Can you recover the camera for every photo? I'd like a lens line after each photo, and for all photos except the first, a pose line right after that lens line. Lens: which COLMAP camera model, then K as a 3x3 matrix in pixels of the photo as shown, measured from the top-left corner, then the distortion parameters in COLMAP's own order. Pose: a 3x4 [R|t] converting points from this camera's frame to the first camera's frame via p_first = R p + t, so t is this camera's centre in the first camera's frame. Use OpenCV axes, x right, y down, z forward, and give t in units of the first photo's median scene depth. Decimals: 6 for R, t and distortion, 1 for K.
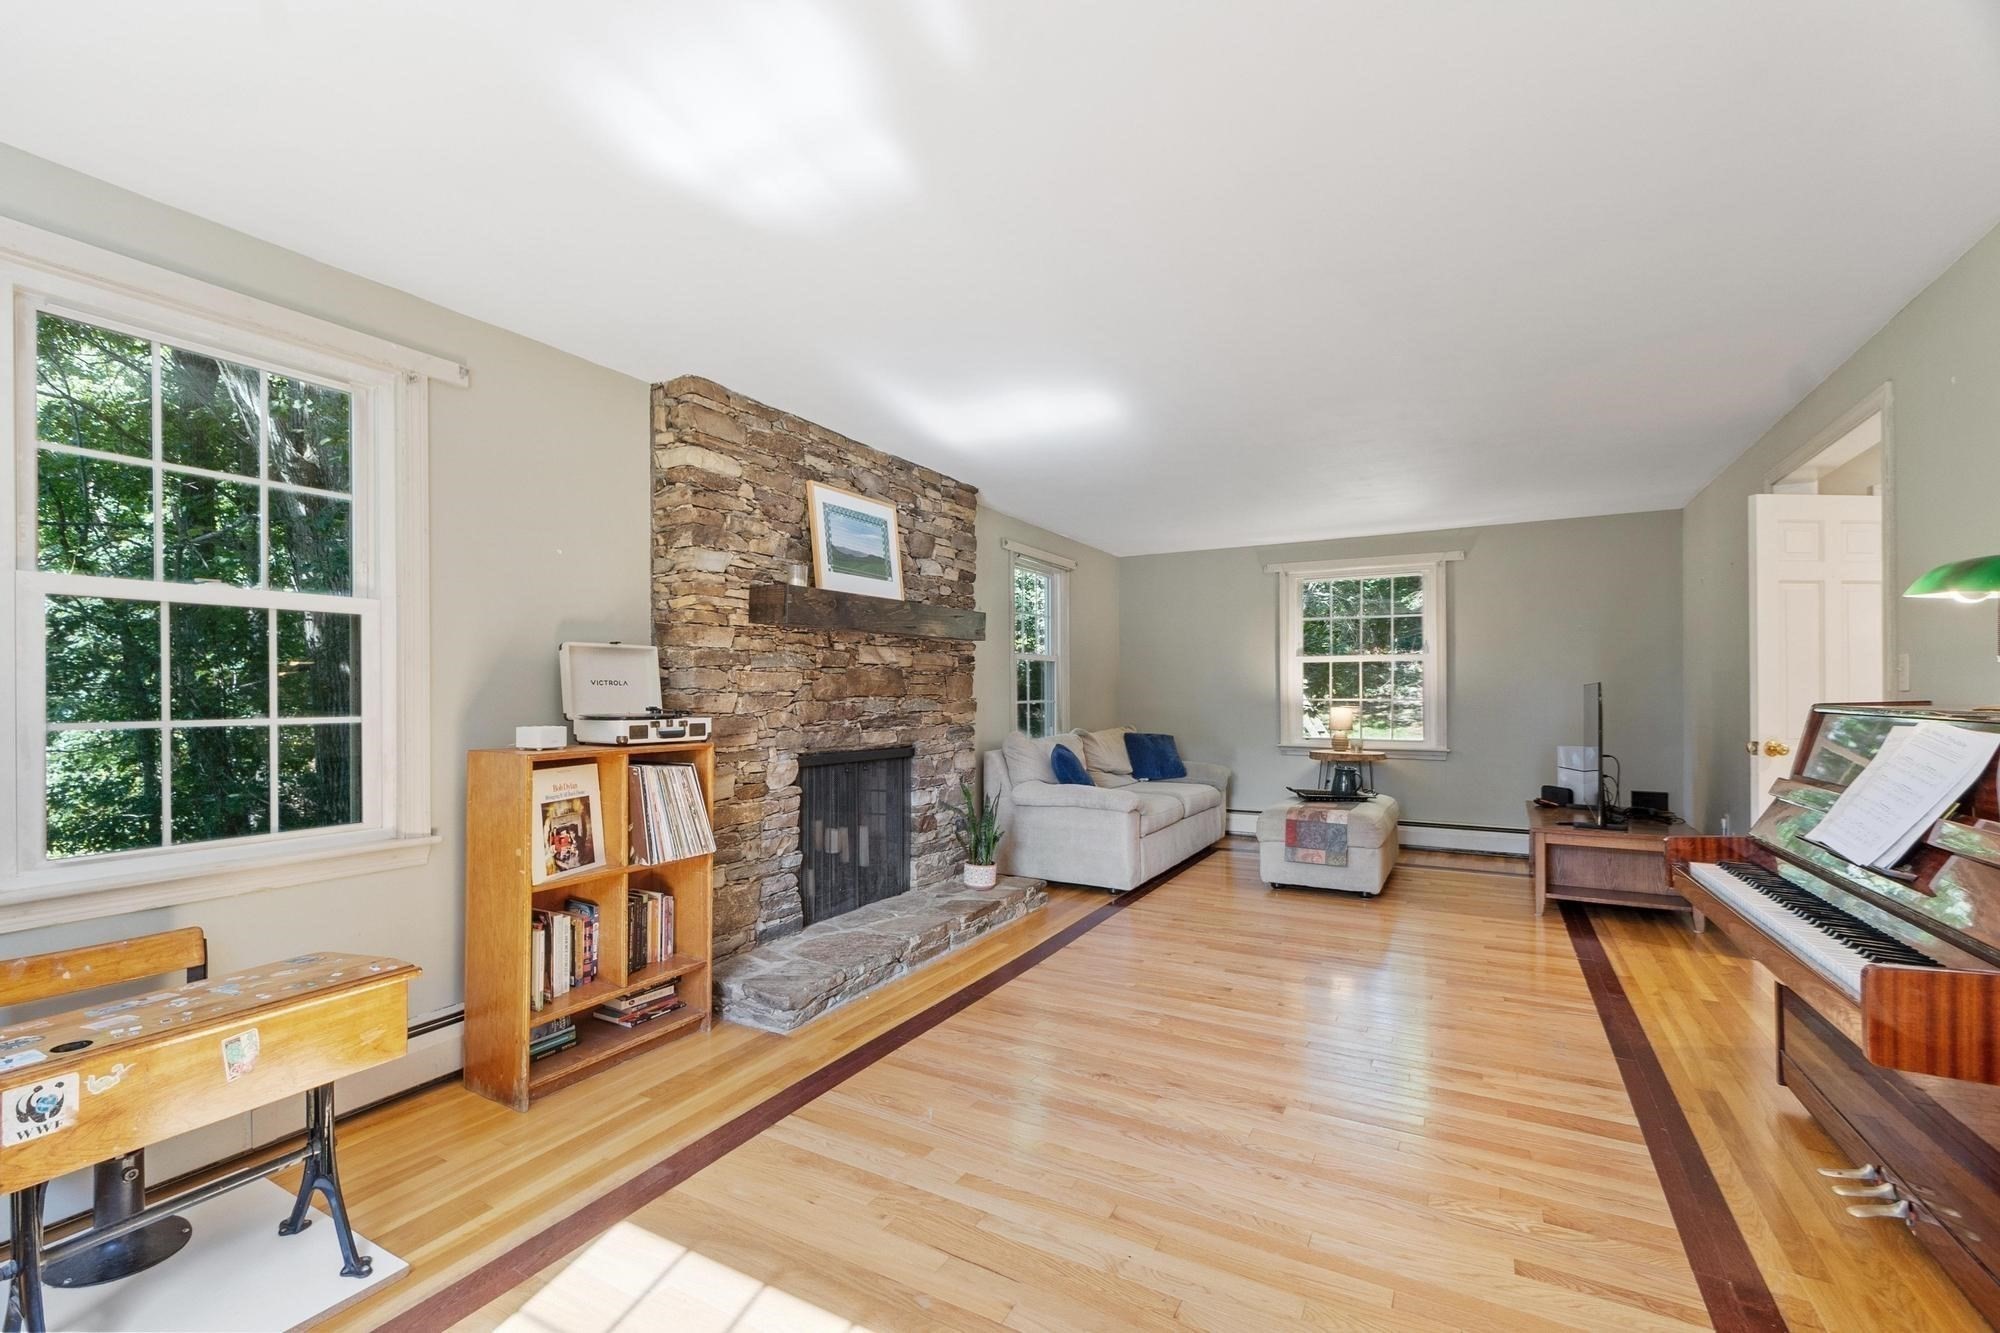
lens RADIAL K [[877.1, 0, 969.6], [0, 877.1, 708.5], [0, 0, 1]] dist [0.000212, -0.000035]
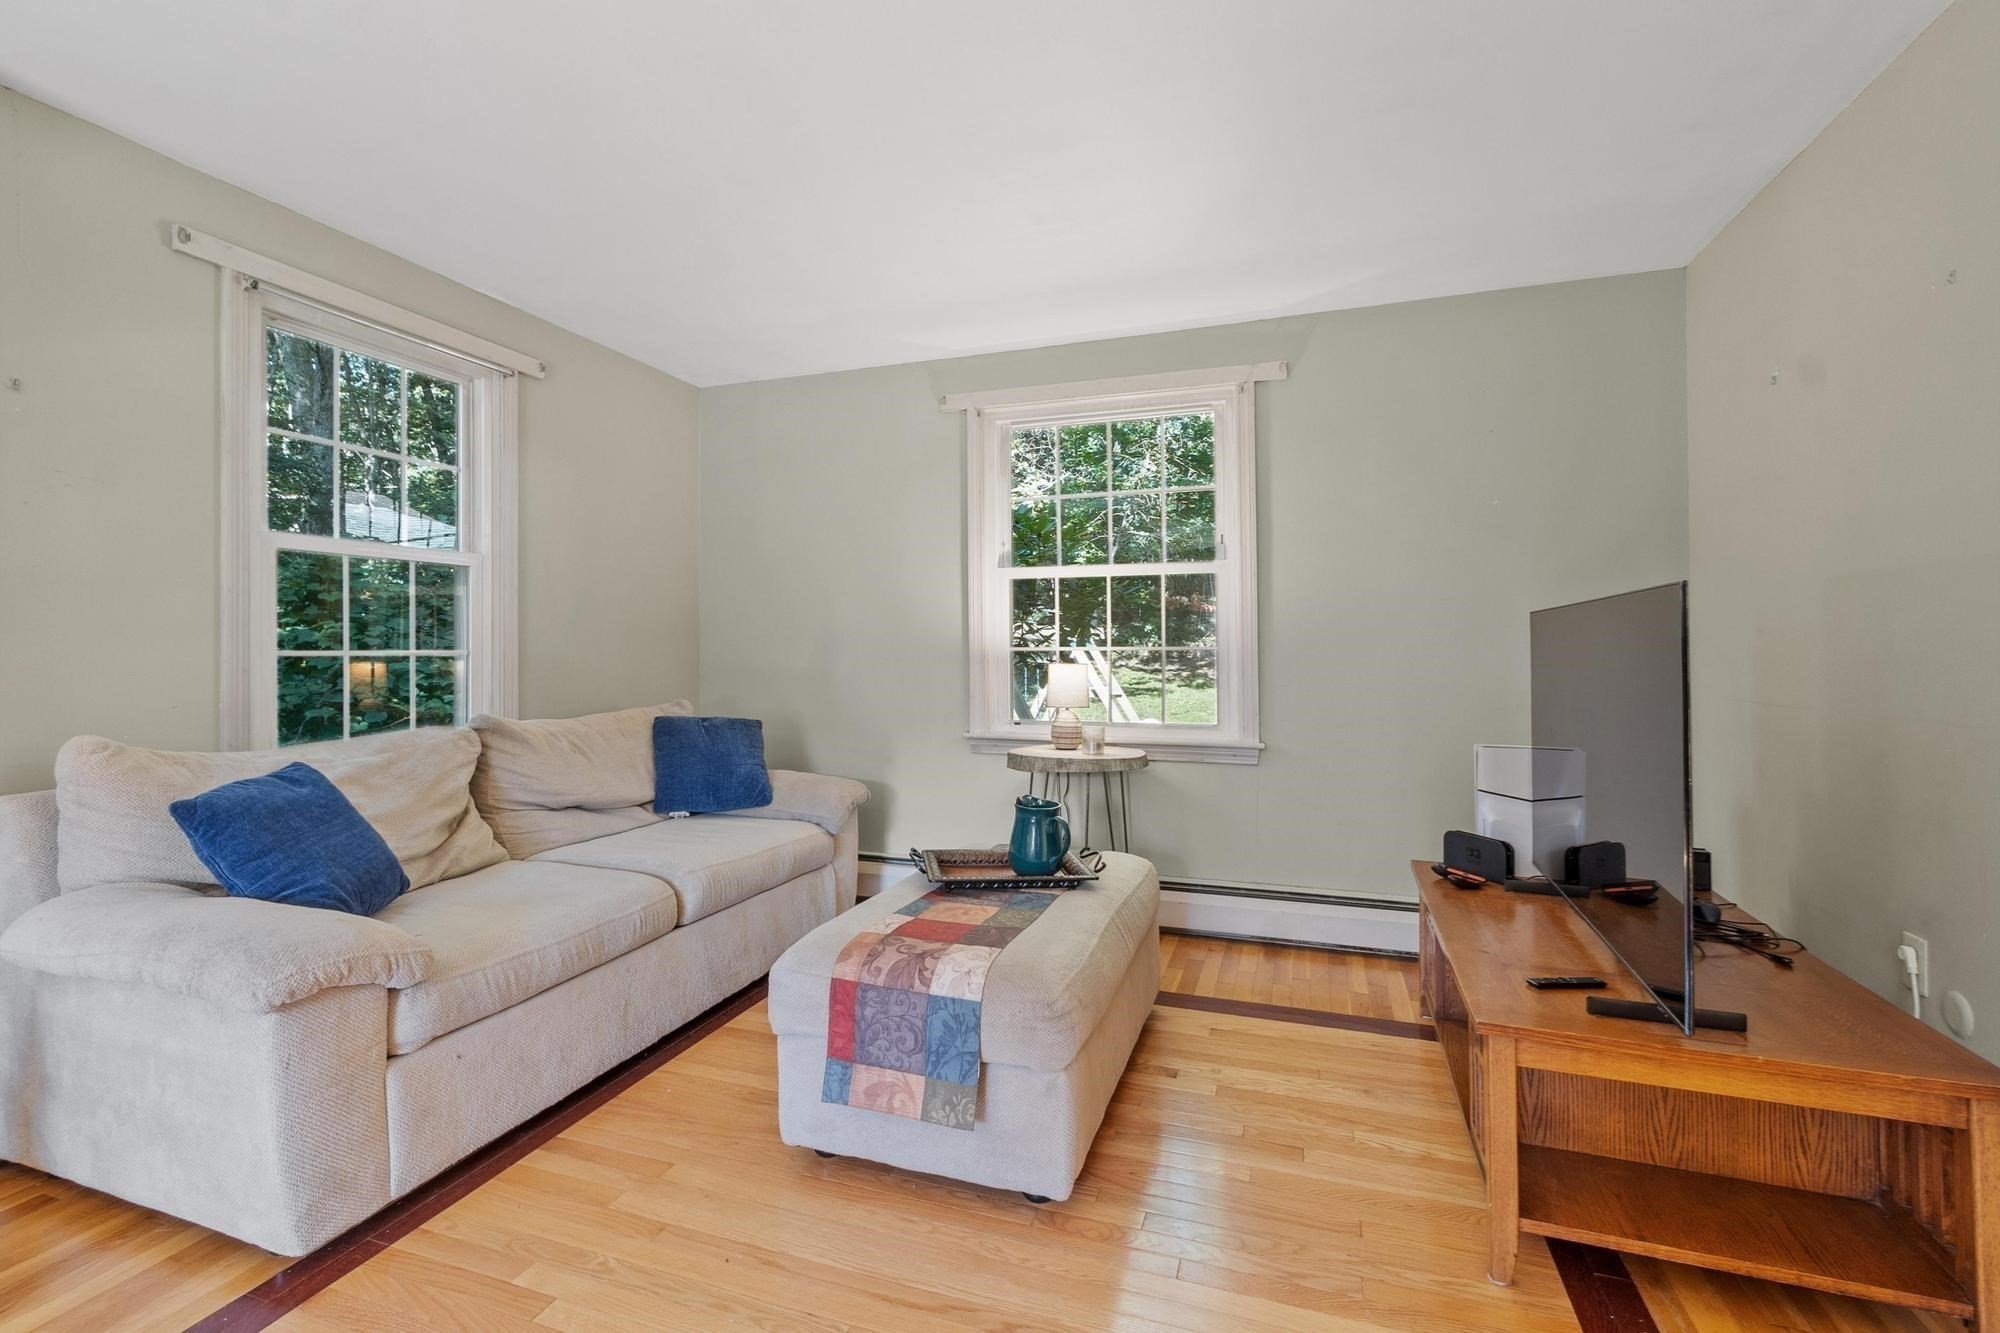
lens RADIAL K [[869.4, 0, 1000.0], [0, 869.4, 666.5], [0, 0, 1]] dist [0.001256, 0.000173]
pose [[0.980881, -0.003821, 0.194572, 0.329406], [0.003876, 0.999992, 0.000101, 0.000552], [-0.194571, 0.000656, 0.980888, 0.588133]]
